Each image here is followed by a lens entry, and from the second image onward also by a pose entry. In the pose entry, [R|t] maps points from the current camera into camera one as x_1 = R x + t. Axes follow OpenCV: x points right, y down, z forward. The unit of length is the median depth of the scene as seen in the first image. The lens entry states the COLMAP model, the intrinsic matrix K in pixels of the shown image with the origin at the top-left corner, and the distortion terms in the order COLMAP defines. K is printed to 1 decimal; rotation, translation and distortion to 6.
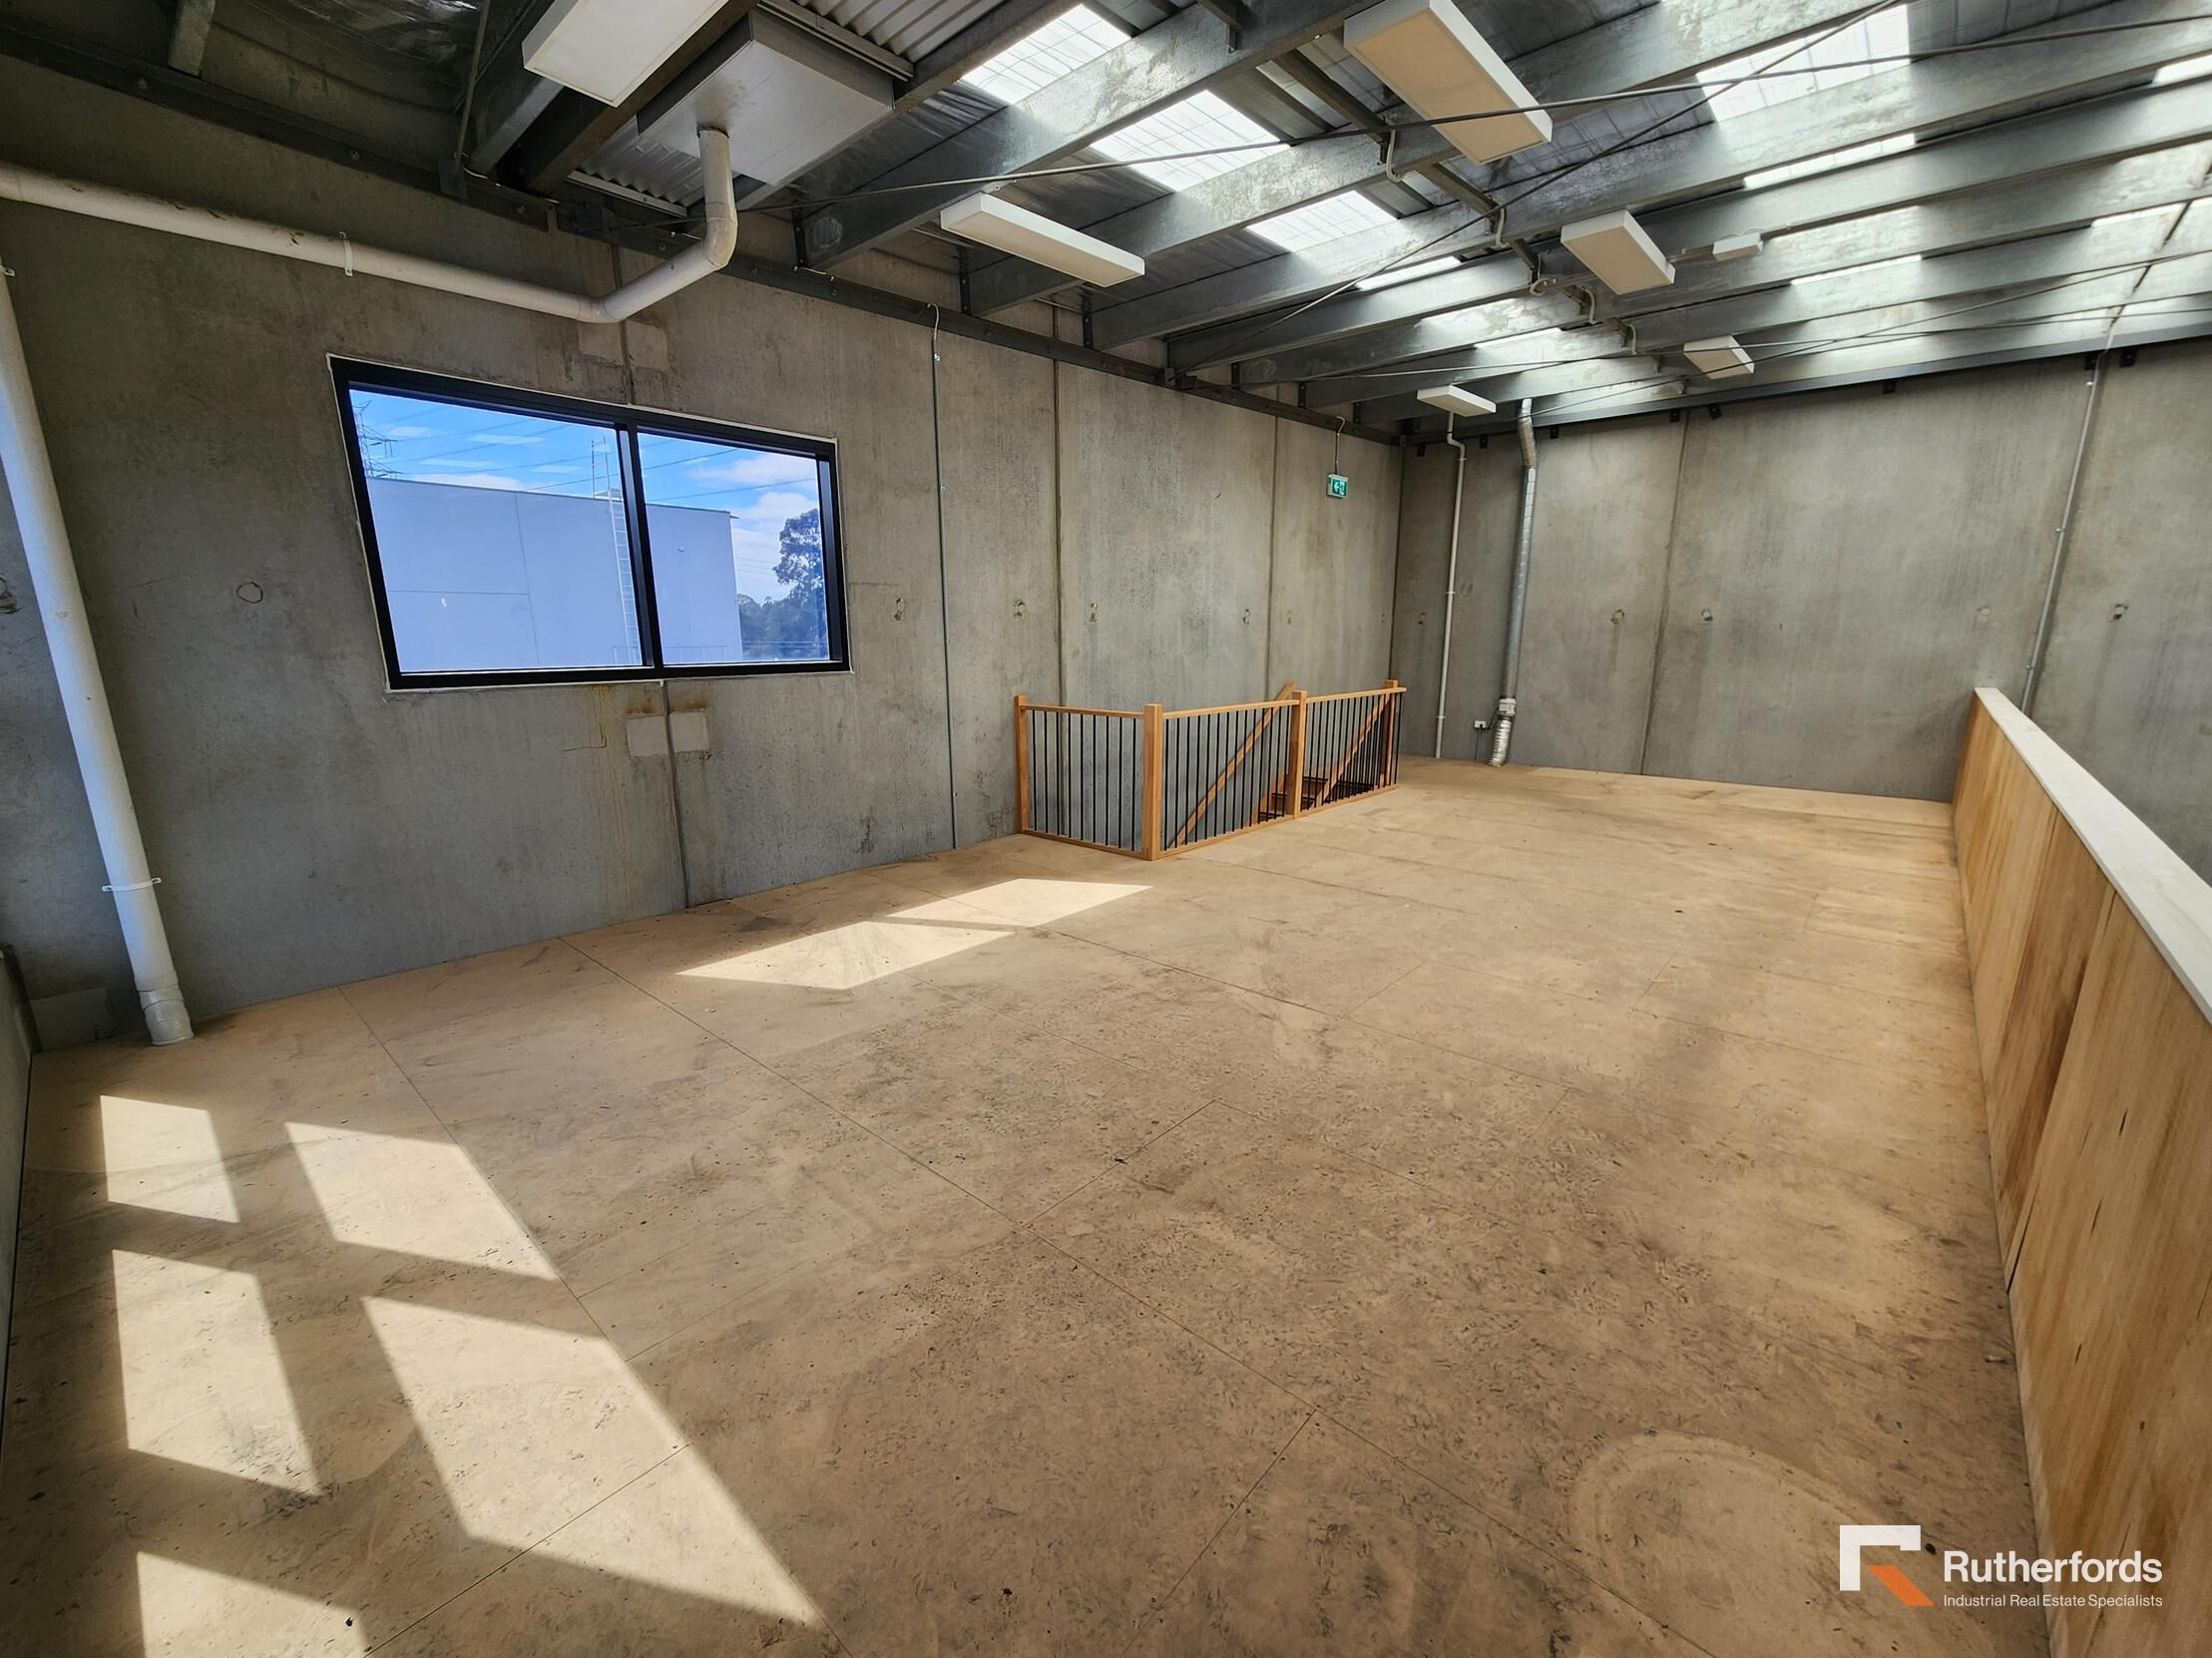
lens RADIAL K [[903.2, 0, 1124.8], [0, 903.2, 838.0], [0, 0, 1]] dist [-0.001404, 0.000620]
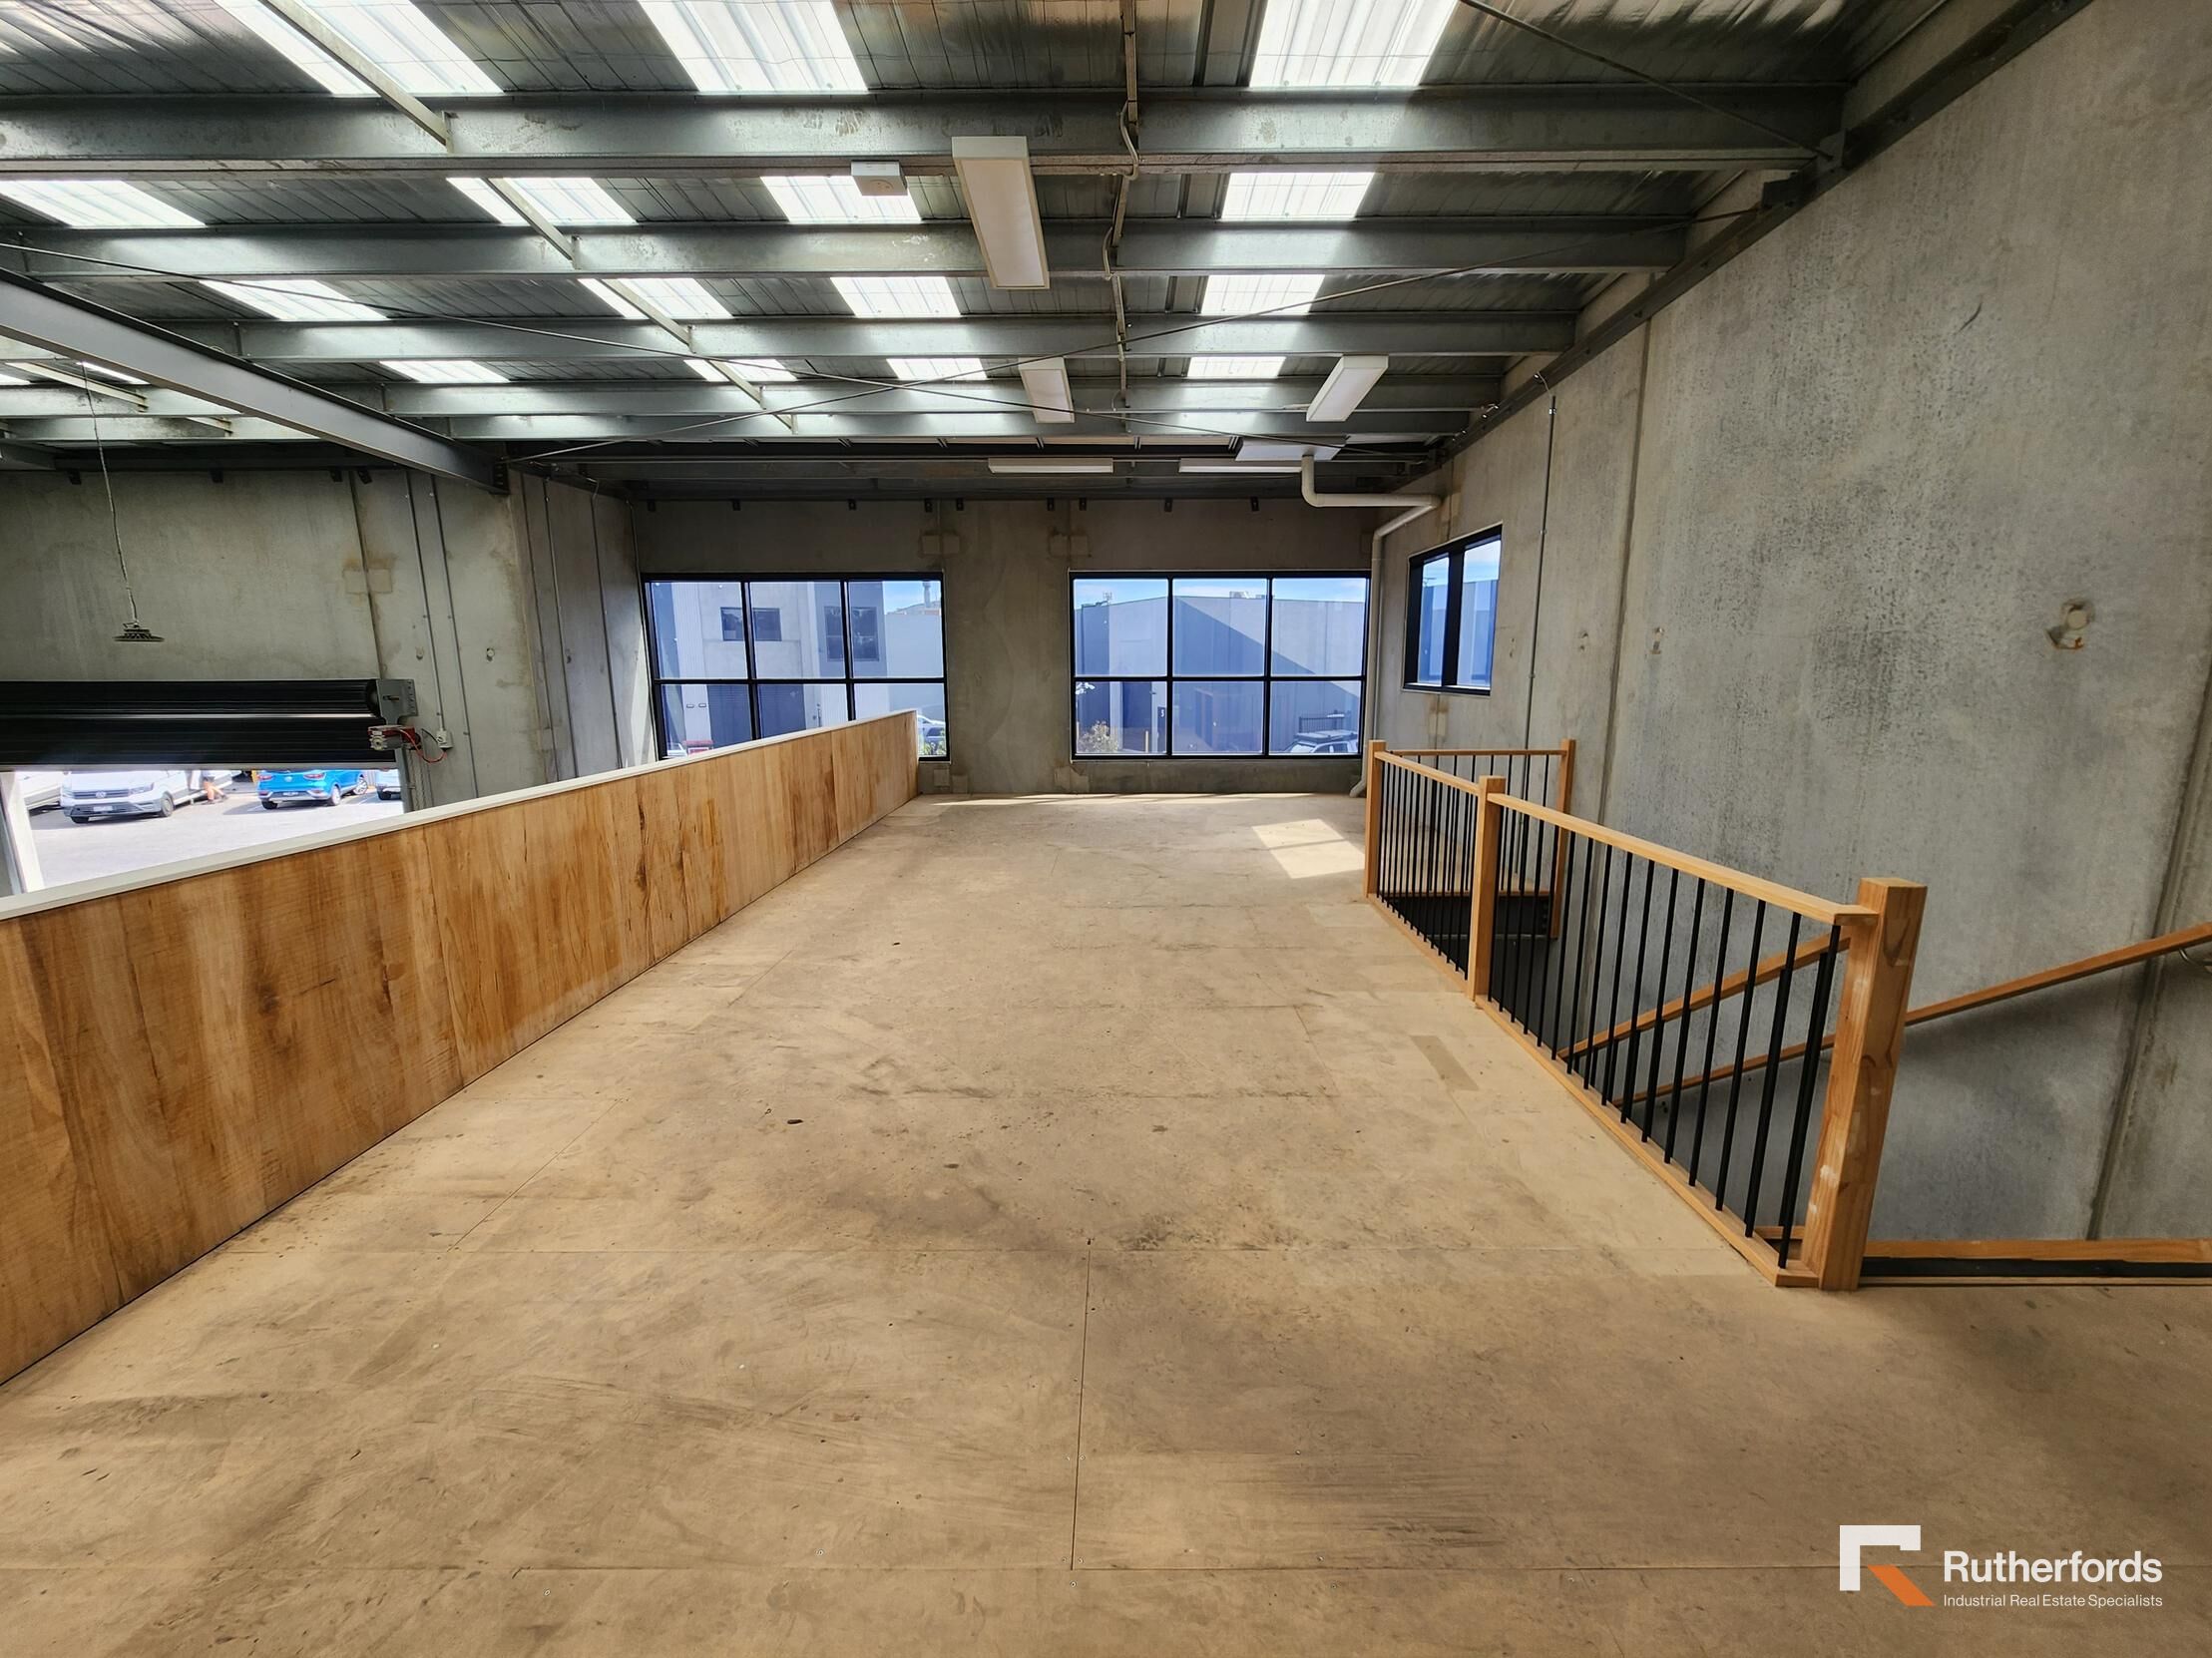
lens RADIAL K [[903.2, 0, 1119.8], [0, 903.2, 835.5], [0, 0, 1]] dist [-0.001404, 0.000620]
pose [[-0.755988, 0.126451, -0.642255, 0.798826], [-0.141310, 0.926502, 0.348749, -0.318106], [0.639150, 0.354407, -0.682556, 1.363371]]
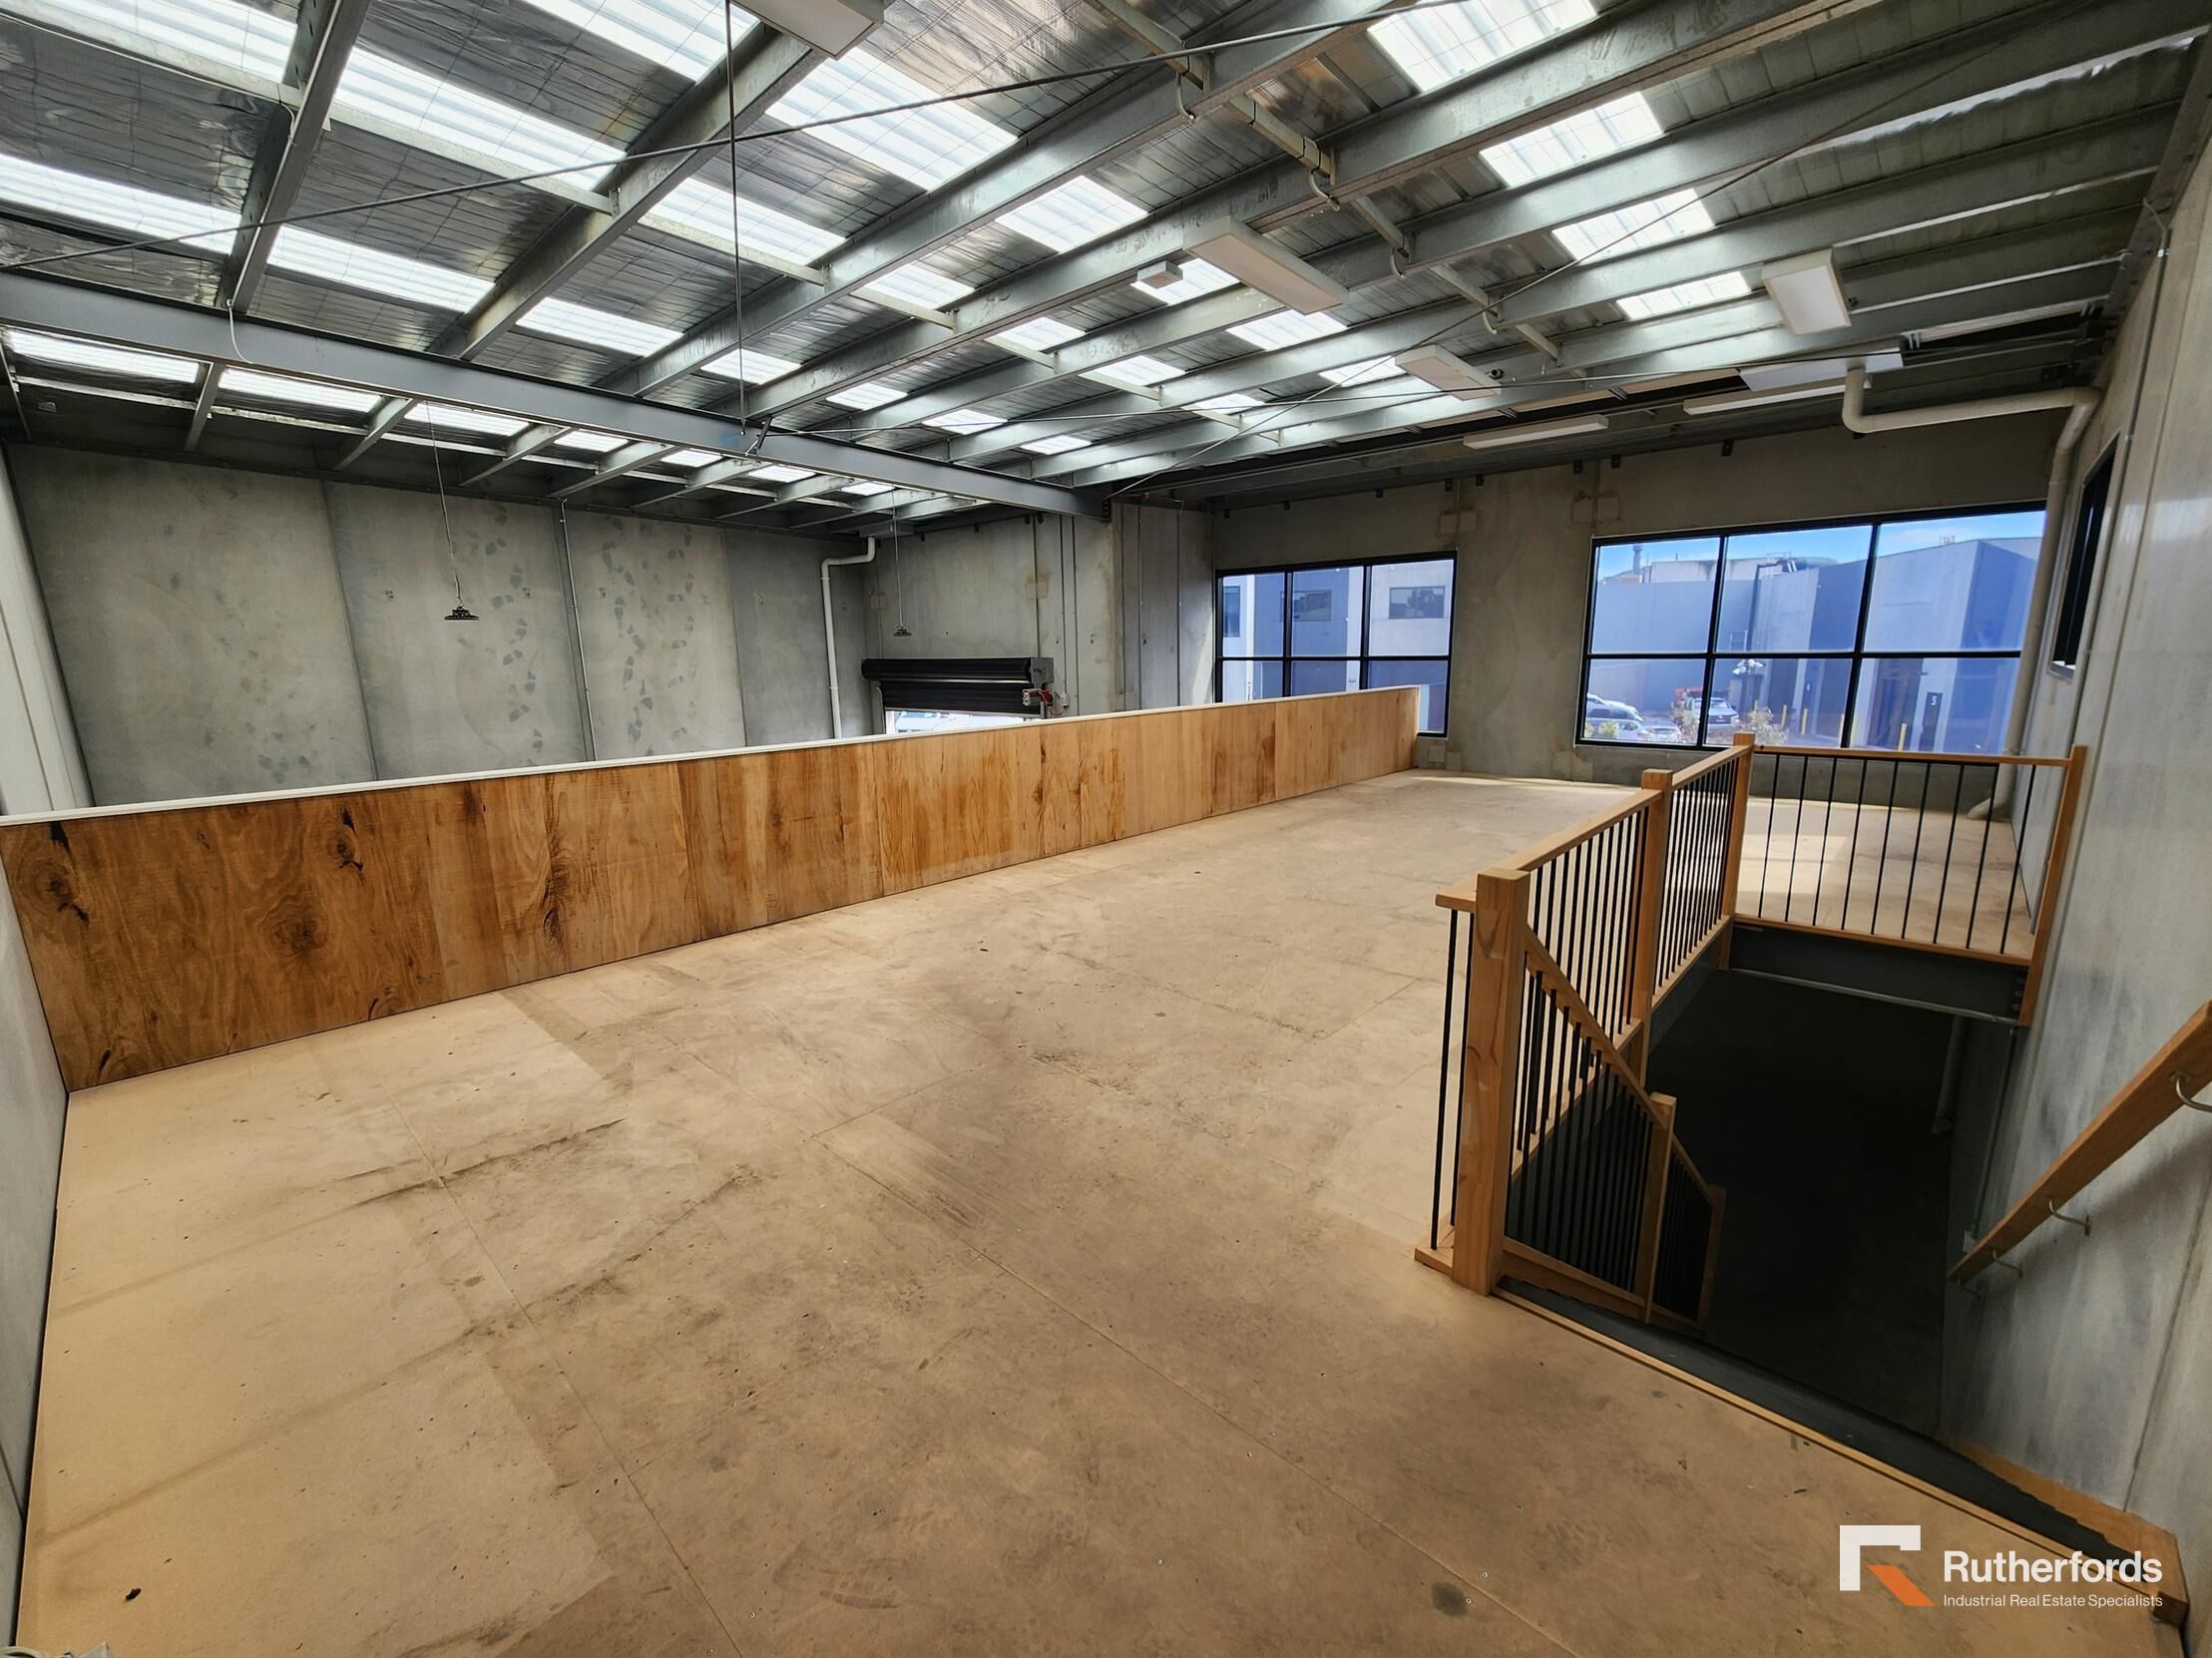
lens RADIAL K [[903.2, 0, 1117.1], [0, 903.2, 834.0], [0, 0, 1]] dist [-0.001404, 0.000620]
pose [[-0.999470, 0.012910, 0.029874, 0.516260], [0.024176, 0.909039, 0.416008, -0.373094], [-0.021786, 0.416510, -0.908870, 1.599963]]
